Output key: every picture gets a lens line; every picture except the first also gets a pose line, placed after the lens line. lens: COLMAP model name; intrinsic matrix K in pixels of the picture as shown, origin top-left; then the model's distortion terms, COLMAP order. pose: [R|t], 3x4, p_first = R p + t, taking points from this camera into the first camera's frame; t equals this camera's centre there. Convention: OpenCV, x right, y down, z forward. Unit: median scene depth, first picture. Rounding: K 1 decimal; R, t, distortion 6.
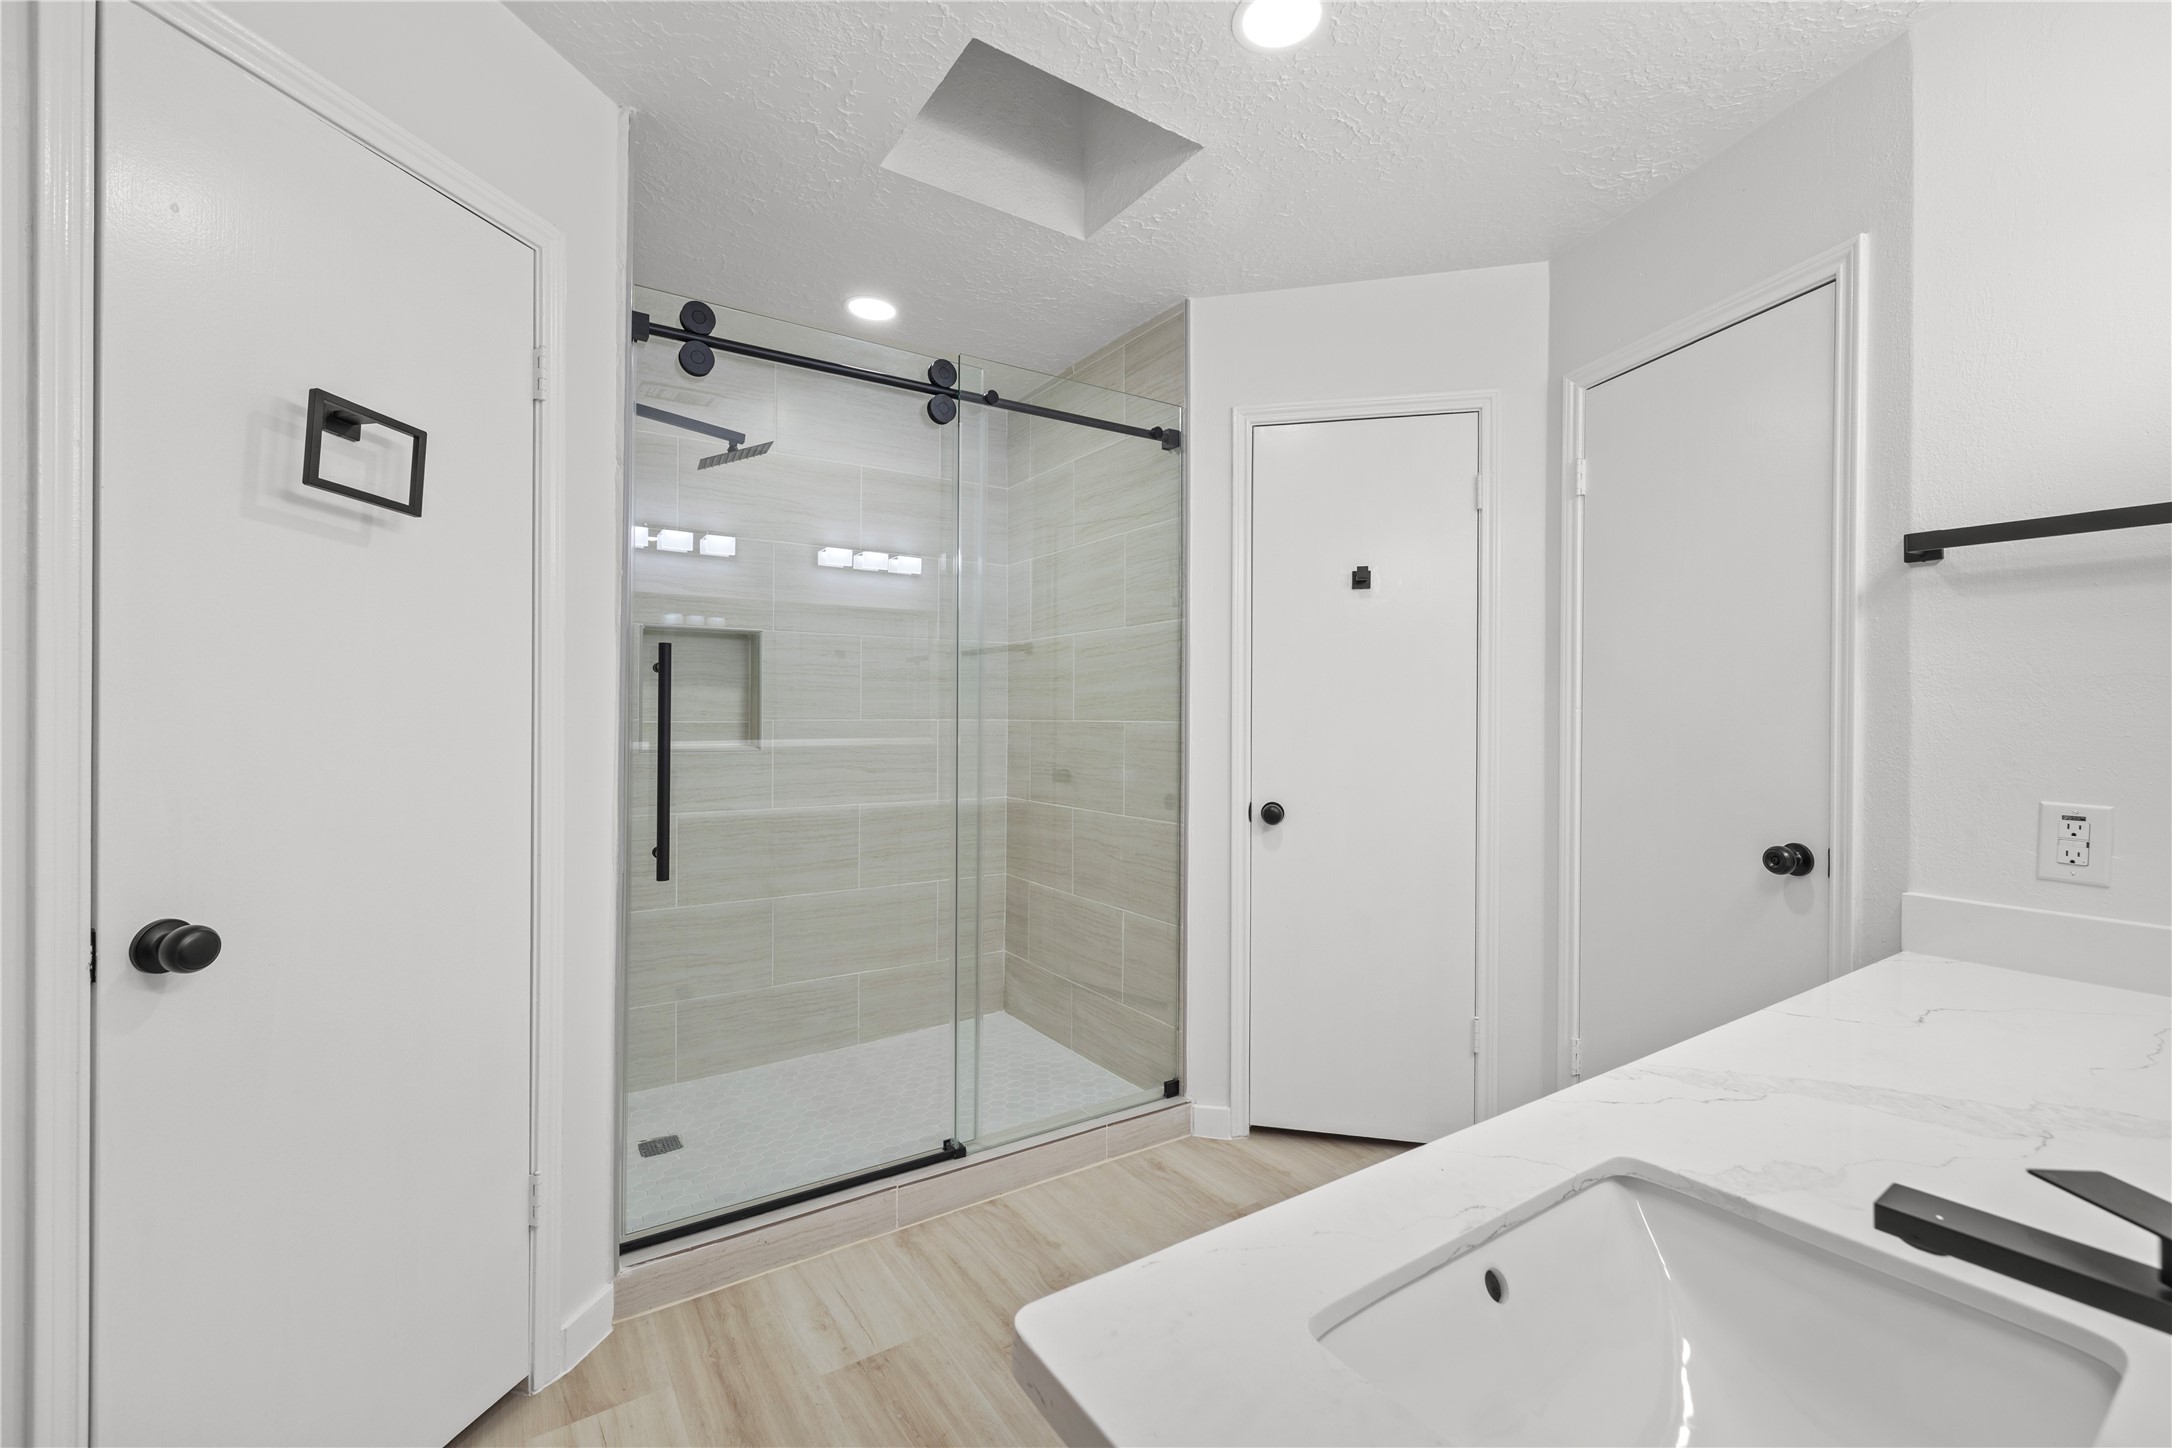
lens RADIAL K [[920.8, 0, 1087.1], [0, 920.8, 720.6], [0, 0, 1]] dist [0.000757, 0.000522]
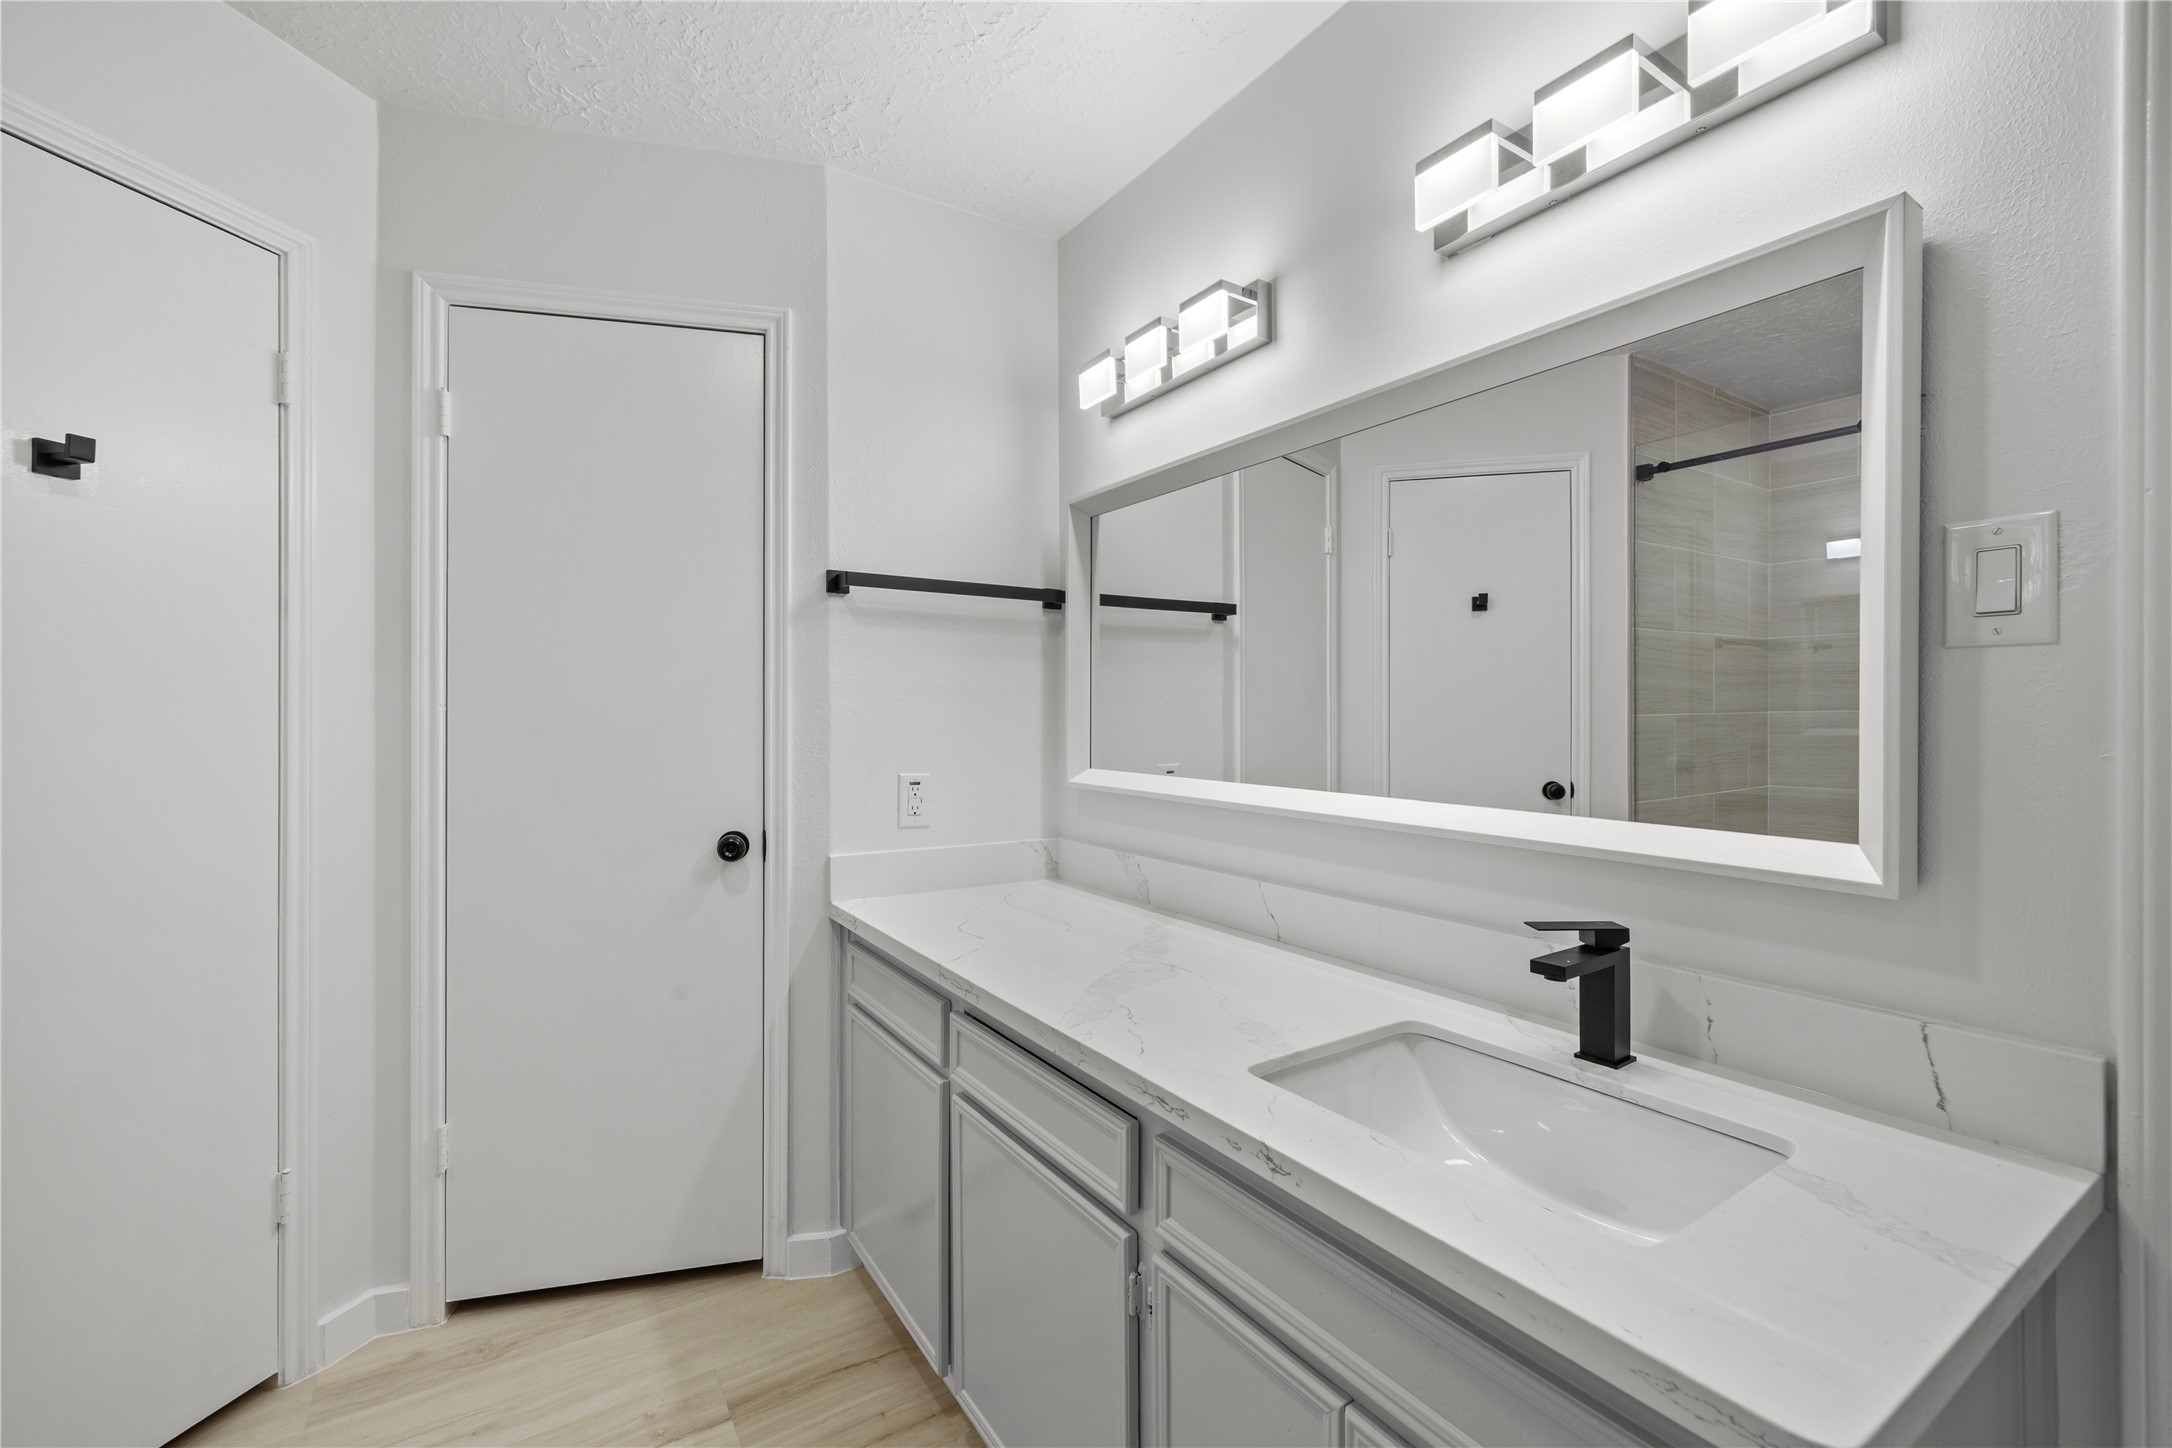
lens RADIAL K [[920.8, 0, 1088.0], [0, 920.8, 712.0], [0, 0, 1]] dist [0.000757, 0.000522]
pose [[0.004967, -0.005627, 0.999972, -0.354301], [0.005183, 0.999971, 0.005601, -0.013580], [-0.999974, 0.005155, 0.004996, 0.628910]]
